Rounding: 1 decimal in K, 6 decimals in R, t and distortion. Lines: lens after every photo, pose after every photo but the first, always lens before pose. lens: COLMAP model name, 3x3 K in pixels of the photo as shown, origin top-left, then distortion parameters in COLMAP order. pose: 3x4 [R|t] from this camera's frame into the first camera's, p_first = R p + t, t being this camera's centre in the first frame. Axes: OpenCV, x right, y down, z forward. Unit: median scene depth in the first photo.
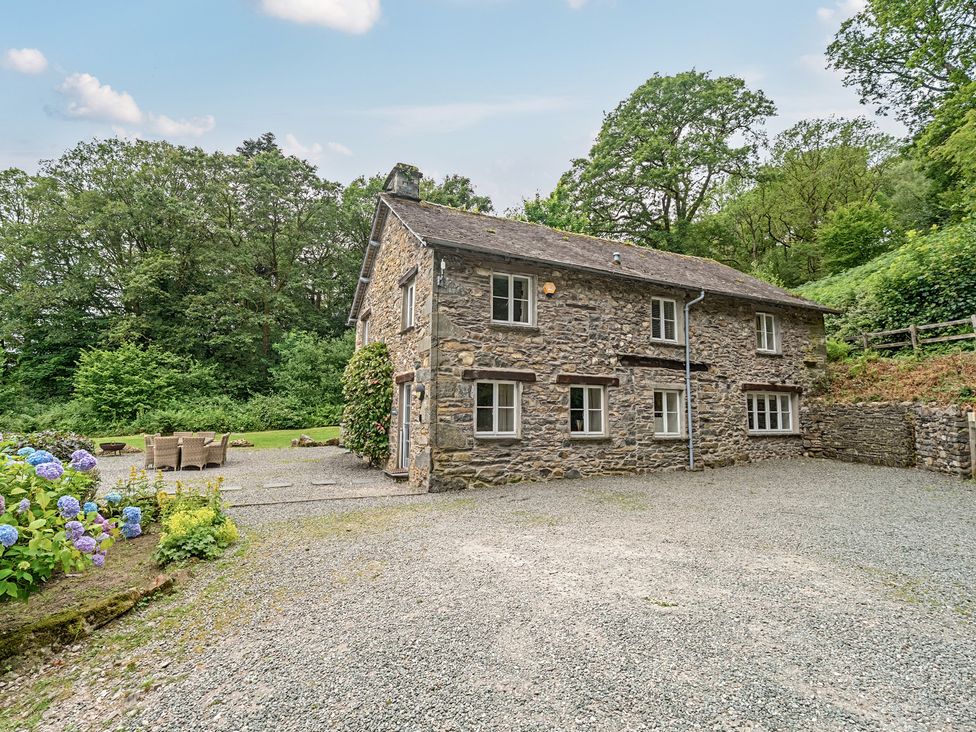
lens RADIAL K [[485.9, 0, 488.0], [0, 485.9, 366.0], [0, 0, 1]] dist [-0.000970, -0.000155]
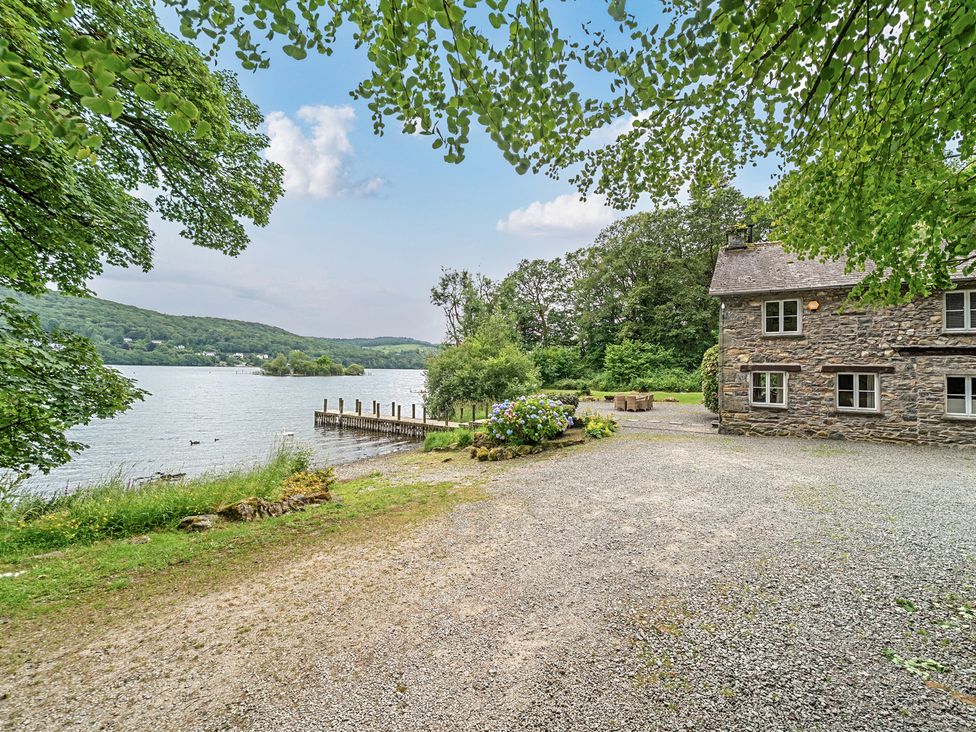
lens RADIAL K [[379.8, 0, 488.0], [0, 379.8, 366.0], [0, 0, 1]] dist [-0.000899, -0.000160]
pose [[0.495876, -0.018360, -0.868199, 0.606957], [0.086177, 0.995882, 0.028160, -0.094920], [0.864107, -0.088782, 0.495416, -0.383486]]
